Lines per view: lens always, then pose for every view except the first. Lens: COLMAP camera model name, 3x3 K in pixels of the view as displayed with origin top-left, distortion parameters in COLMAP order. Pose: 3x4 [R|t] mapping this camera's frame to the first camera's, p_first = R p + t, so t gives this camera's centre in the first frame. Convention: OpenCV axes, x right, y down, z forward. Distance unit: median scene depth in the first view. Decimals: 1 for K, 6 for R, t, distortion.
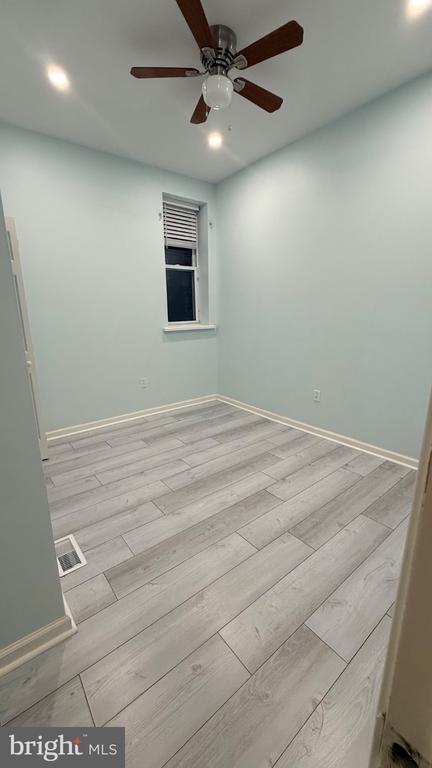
lens RADIAL K [[306.9, 0, 216.0], [0, 306.9, 382.3], [0, 0, 1]] dist [0.000195, 0.000109]
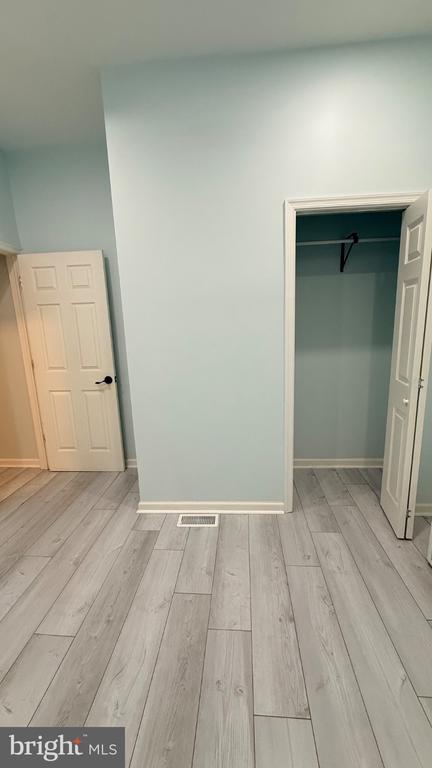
lens RADIAL K [[306.9, 0, 216.0], [0, 306.9, 382.3], [0, 0, 1]] dist [0.000195, 0.000109]
pose [[-0.685940, 0.175019, -0.706296, 0.209814], [-0.129759, 0.925664, 0.355398, -0.344107], [0.715995, 0.335430, -0.612240, 1.274315]]
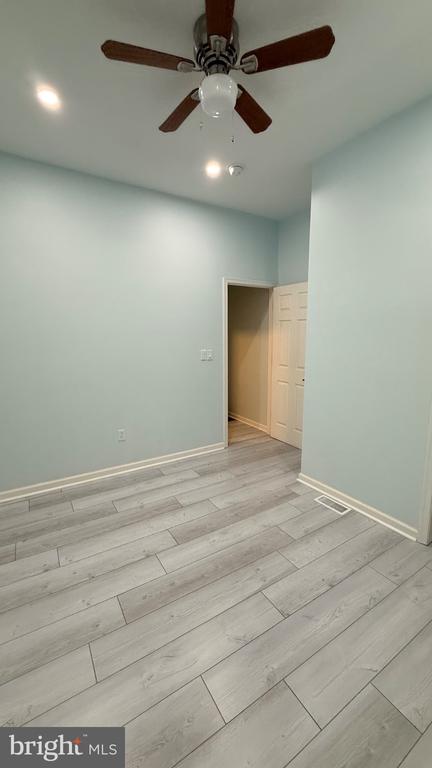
lens RADIAL K [[306.9, 0, 216.0], [0, 306.9, 382.3], [0, 0, 1]] dist [0.000195, 0.000109]
pose [[-0.992605, -0.000344, 0.121388, -0.074313], [0.047083, 0.920623, 0.387604, -0.483262], [-0.111886, 0.390453, -0.913798, 1.723132]]
